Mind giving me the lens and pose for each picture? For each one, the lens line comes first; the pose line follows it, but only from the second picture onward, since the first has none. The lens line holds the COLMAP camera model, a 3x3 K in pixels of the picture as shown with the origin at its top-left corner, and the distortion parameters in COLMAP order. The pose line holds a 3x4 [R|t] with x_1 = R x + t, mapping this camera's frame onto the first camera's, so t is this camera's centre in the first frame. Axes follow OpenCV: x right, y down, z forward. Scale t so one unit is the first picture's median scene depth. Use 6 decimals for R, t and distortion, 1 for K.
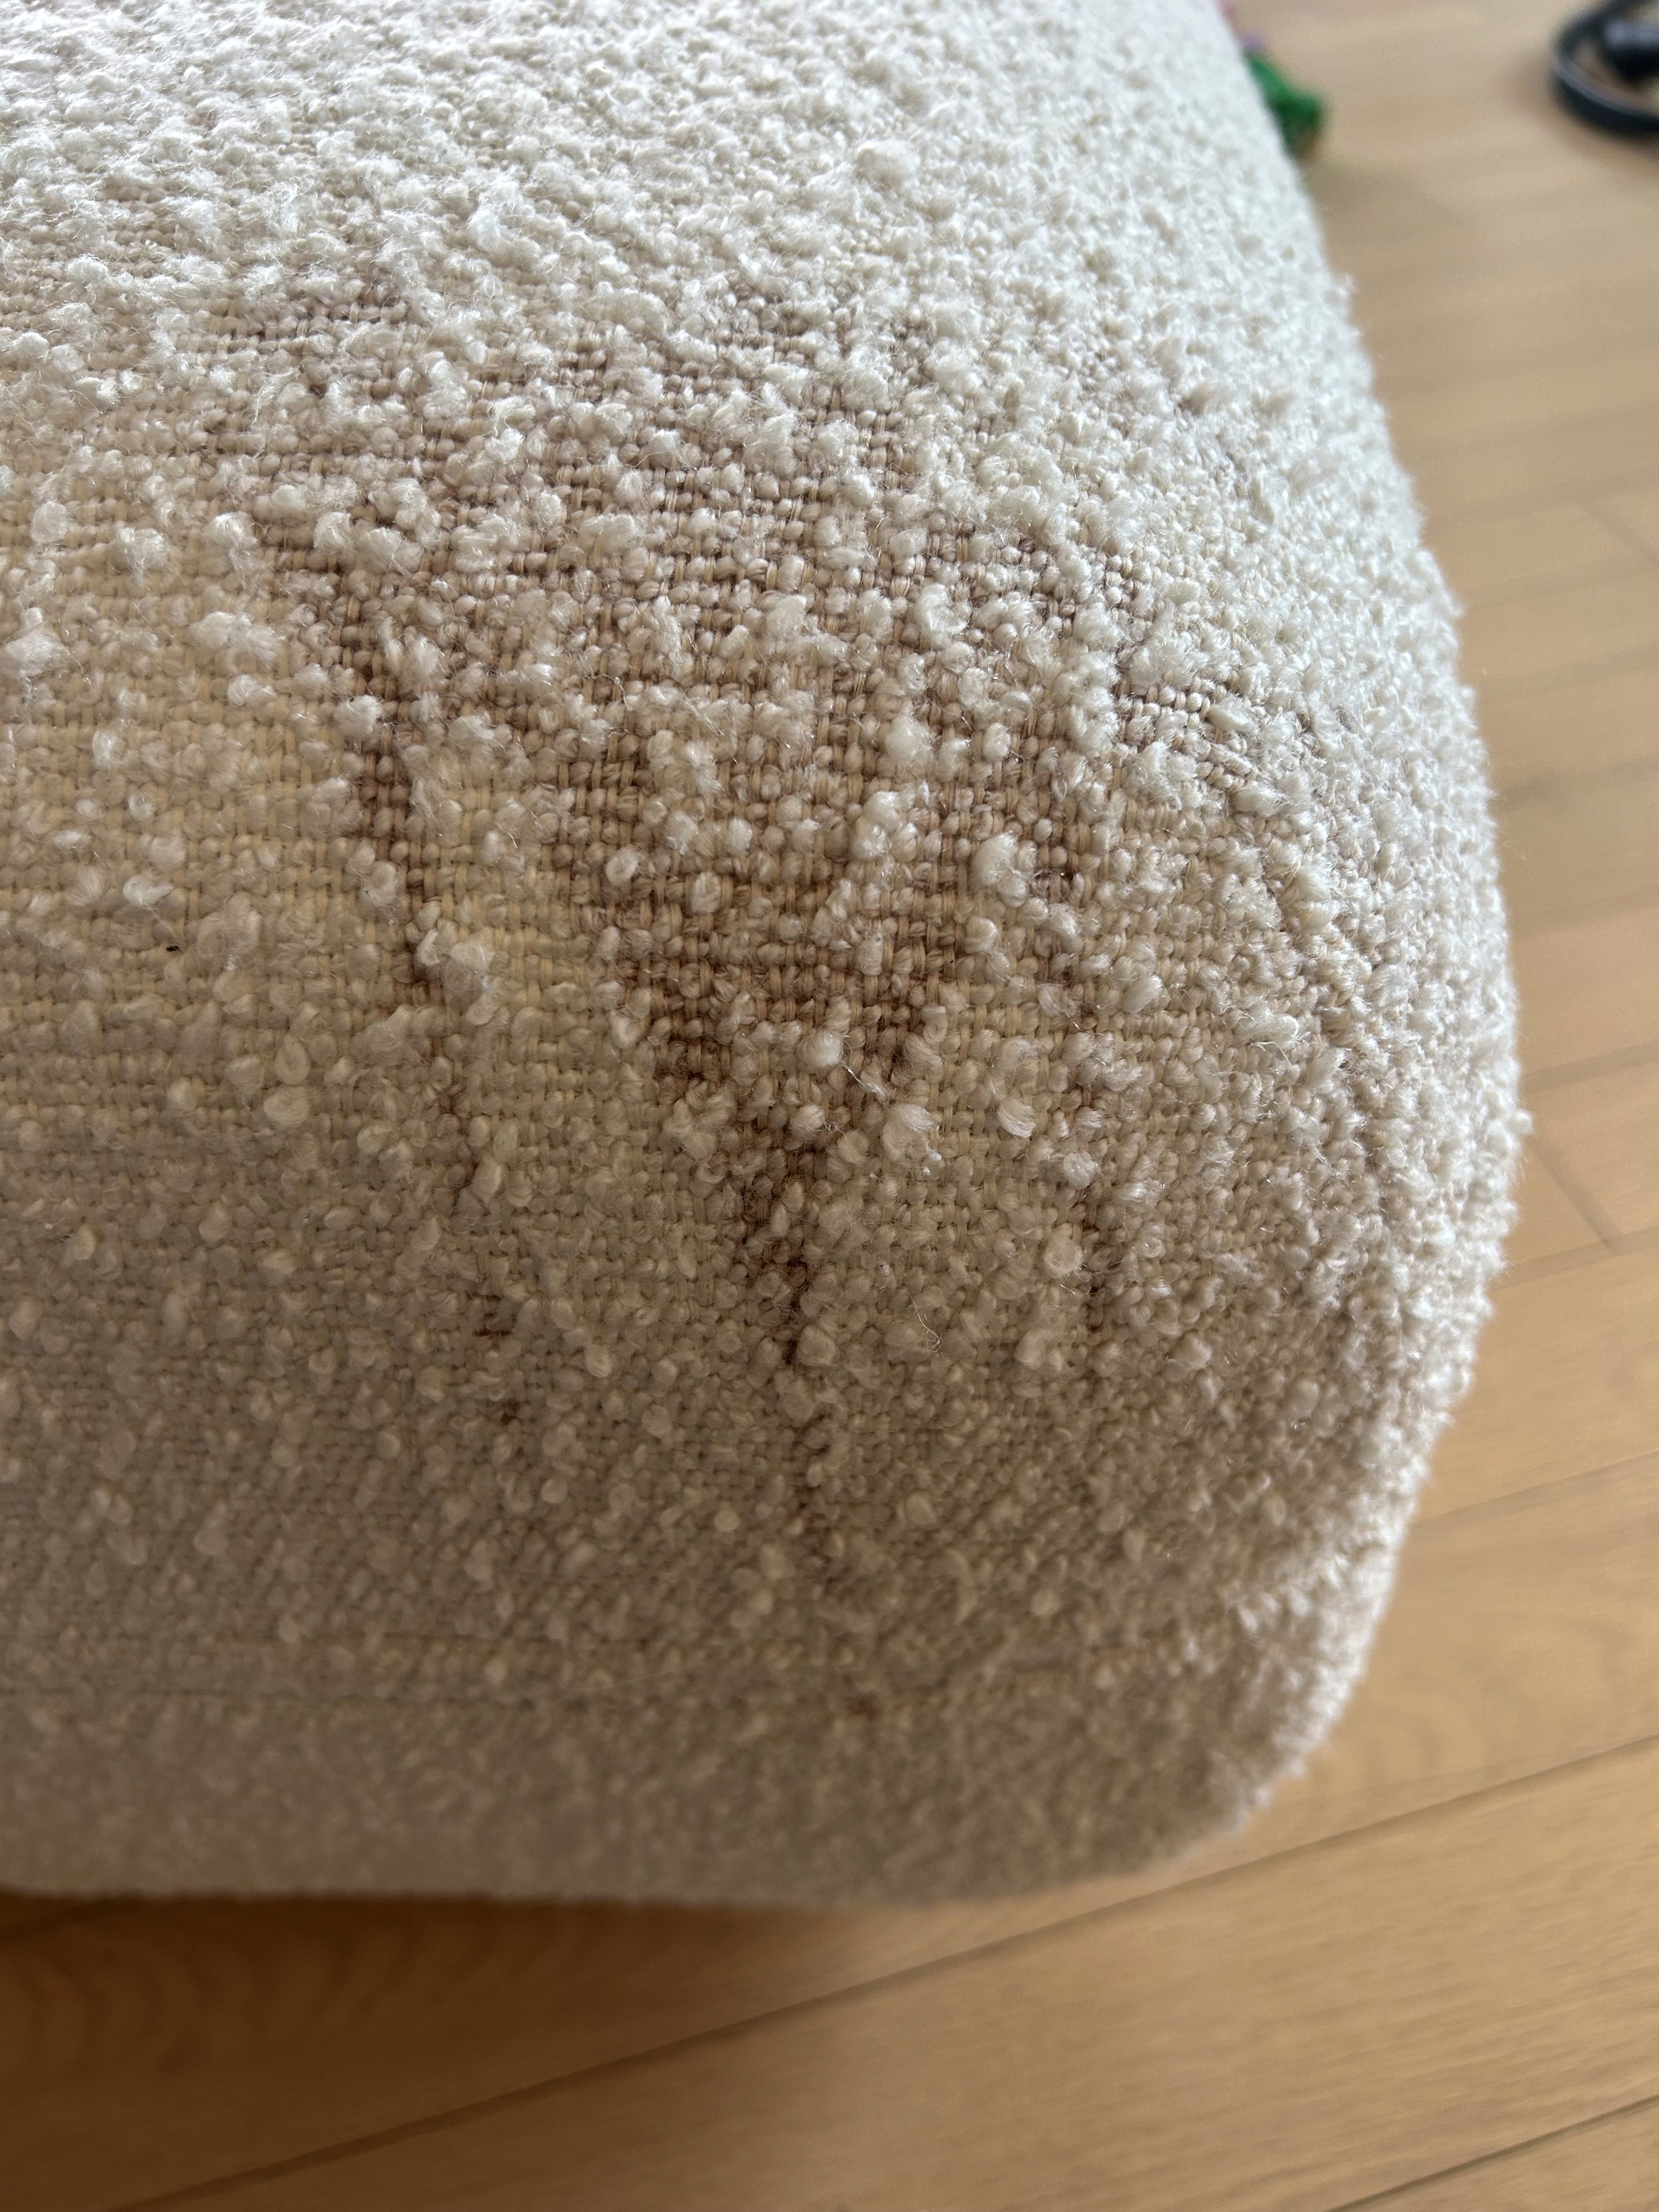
lens RADIAL K [[1690.3, 0, 894.9], [0, 1690.3, 1110.7], [0, 0, 1]] dist [0.063858, -0.099883]
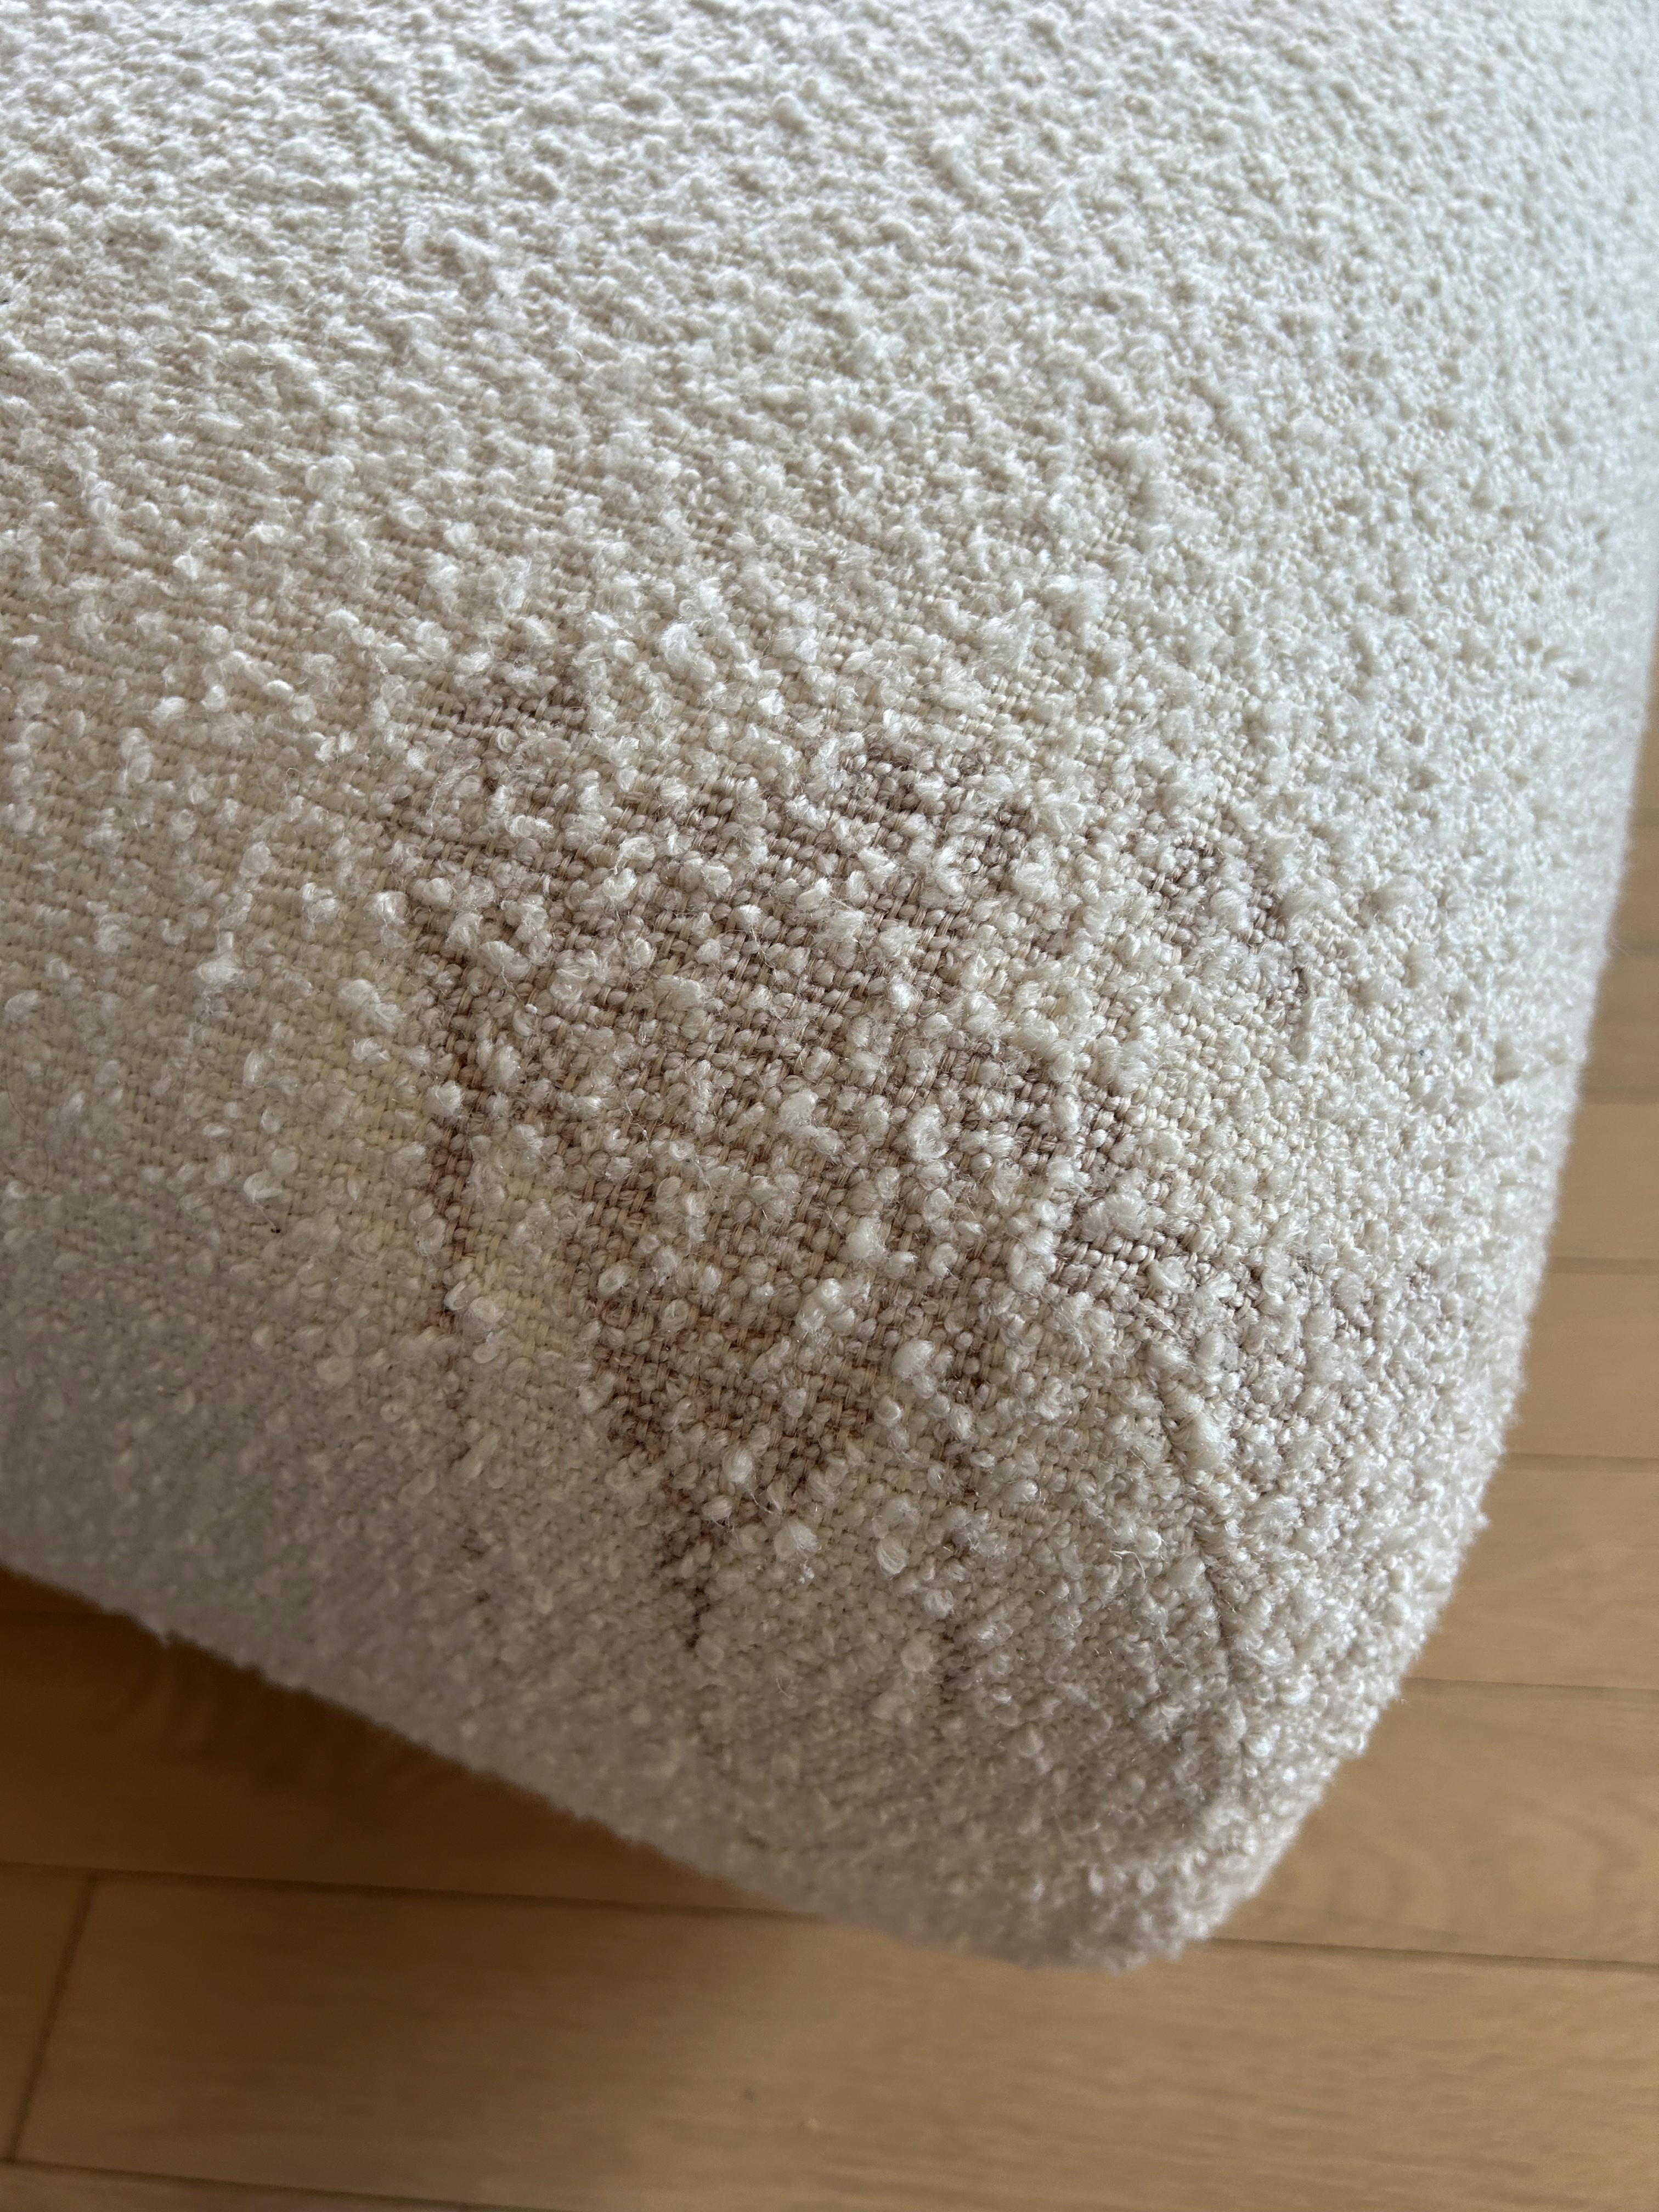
lens RADIAL K [[1690.3, 0, 882.3], [0, 1690.3, 1142.4], [0, 0, 1]] dist [0.063858, -0.099883]
pose [[0.946389, 0.271831, -0.174514, 0.191981], [-0.244578, 0.955898, 0.162607, -0.453023], [0.211019, -0.111207, 0.971135, -0.109241]]
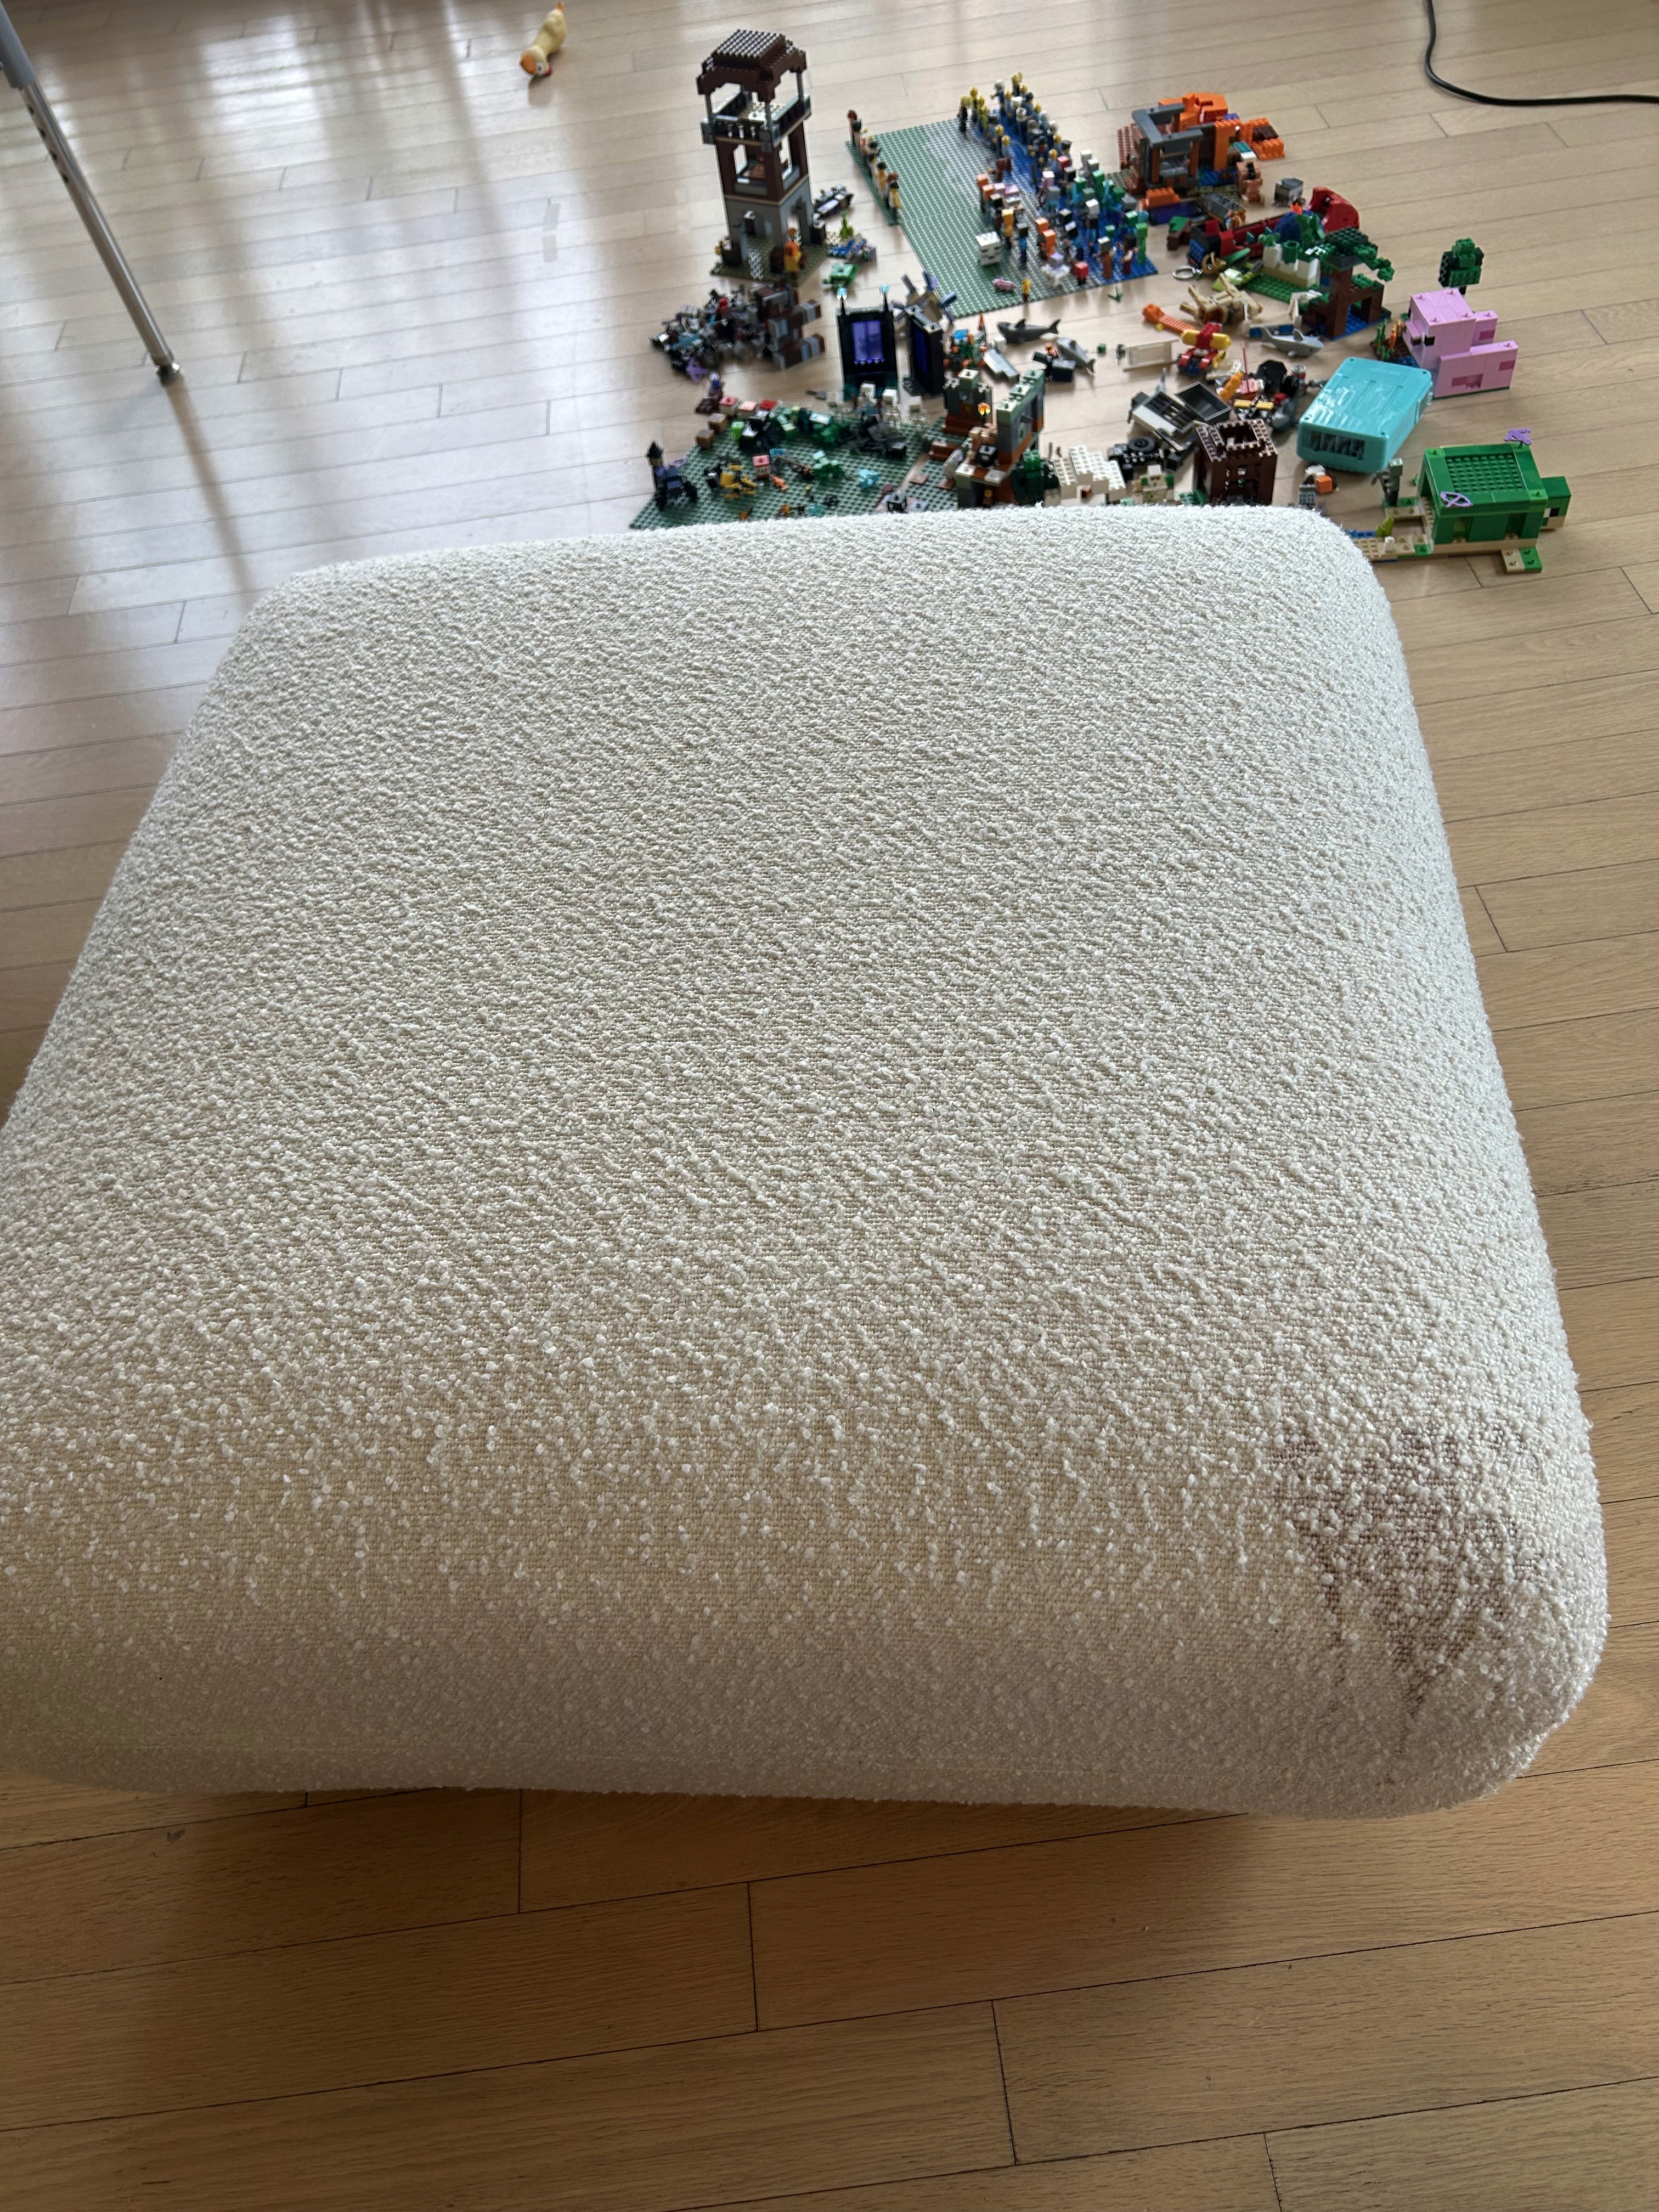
lens RADIAL K [[1690.3, 0, 891.2], [0, 1690.3, 1091.2], [0, 0, 1]] dist [0.063858, -0.099883]
pose [[0.999986, 0.002421, -0.004735, -1.266145], [-0.001912, 0.994501, 0.104707, -1.713660], [0.004963, -0.104697, 0.994492, -2.753410]]
